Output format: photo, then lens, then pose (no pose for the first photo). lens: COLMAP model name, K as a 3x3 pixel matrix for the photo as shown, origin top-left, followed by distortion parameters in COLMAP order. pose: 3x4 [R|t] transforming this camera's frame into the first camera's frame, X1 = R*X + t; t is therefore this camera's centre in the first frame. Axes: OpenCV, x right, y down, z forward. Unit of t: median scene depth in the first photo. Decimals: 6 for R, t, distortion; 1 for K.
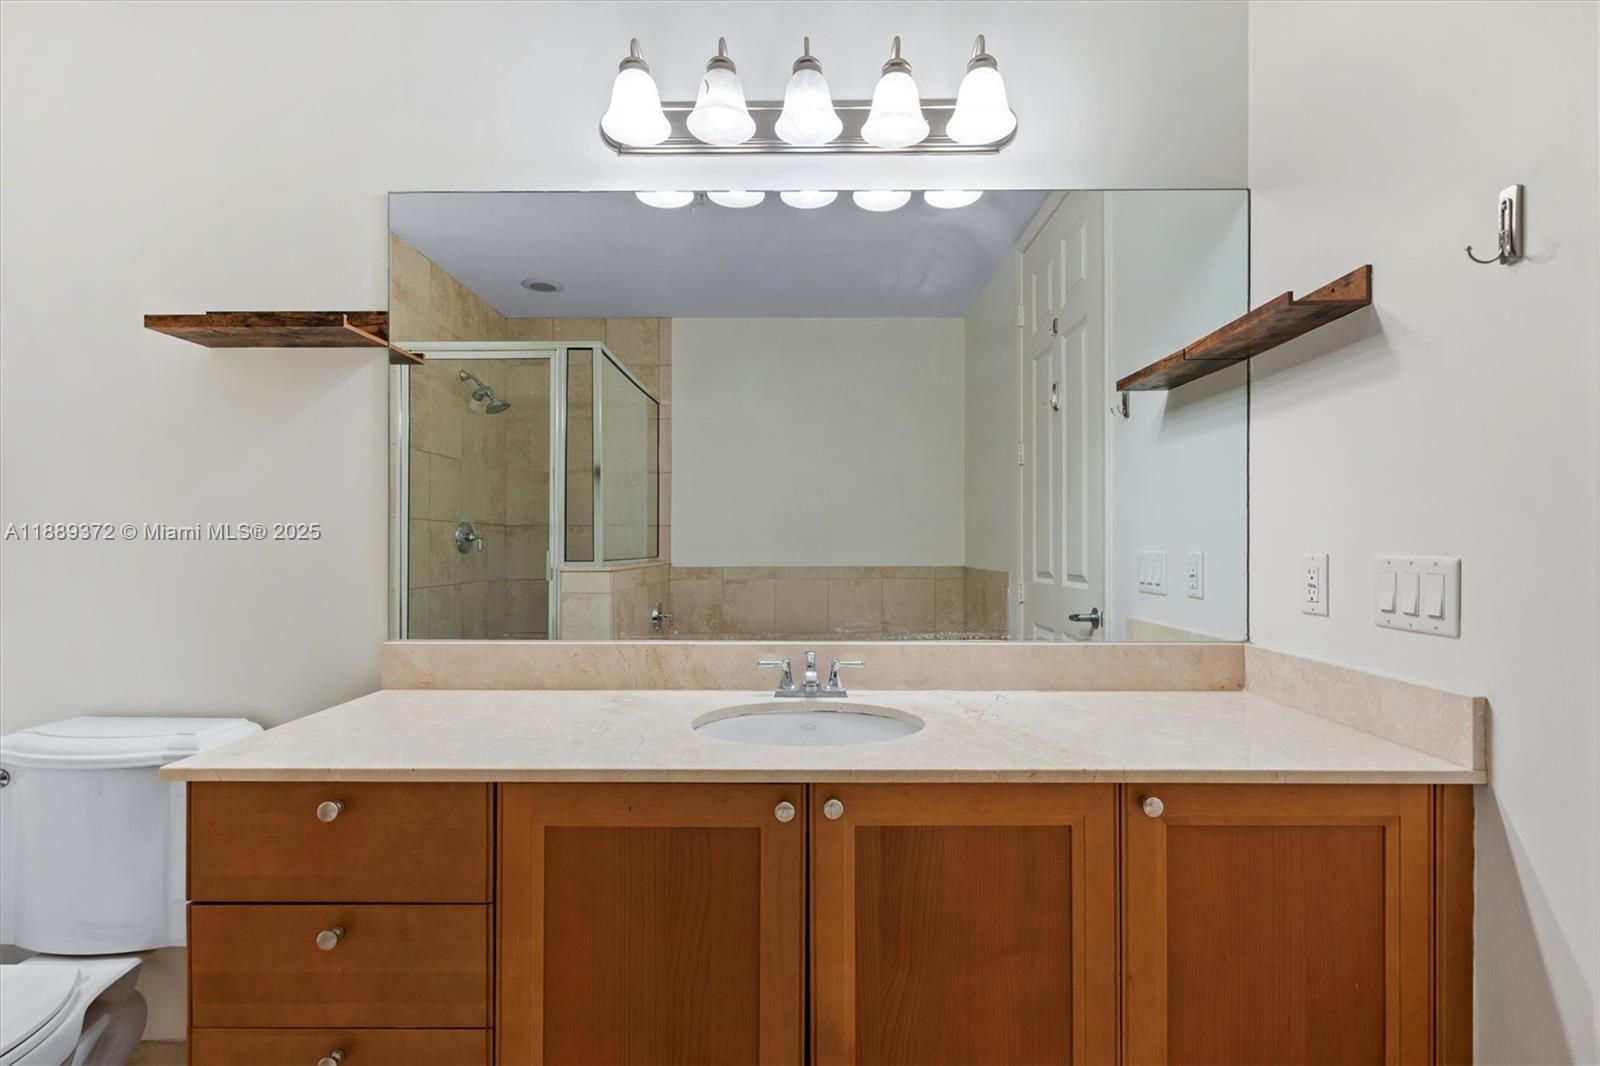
lens RADIAL K [[741.3, 0, 801.4], [0, 741.3, 542.4], [0, 0, 1]] dist [0.000758, -0.000220]
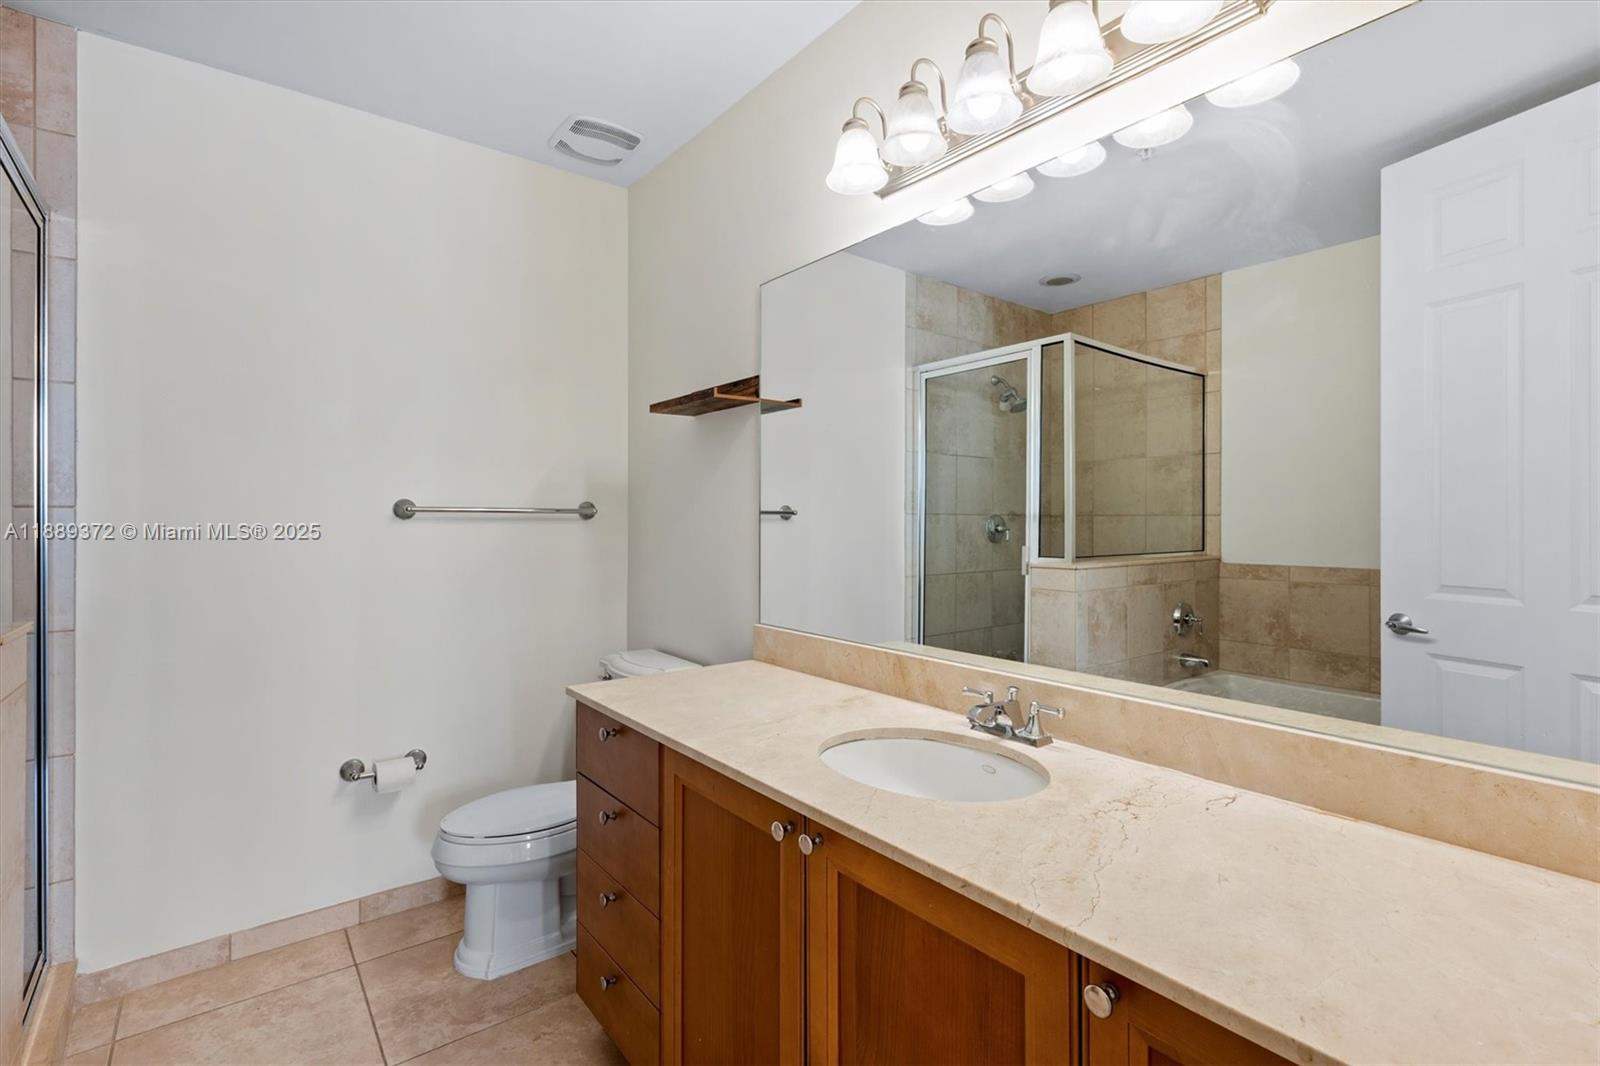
lens RADIAL K [[744.1, 0, 806.5], [0, 744.1, 518.9], [0, 0, 1]] dist [0.000087, 0.000083]
pose [[0.627745, -0.000014, -0.778419, 0.261696], [0.002334, 0.999996, 0.001864, -0.027964], [0.778416, -0.002987, 0.627742, 0.111956]]
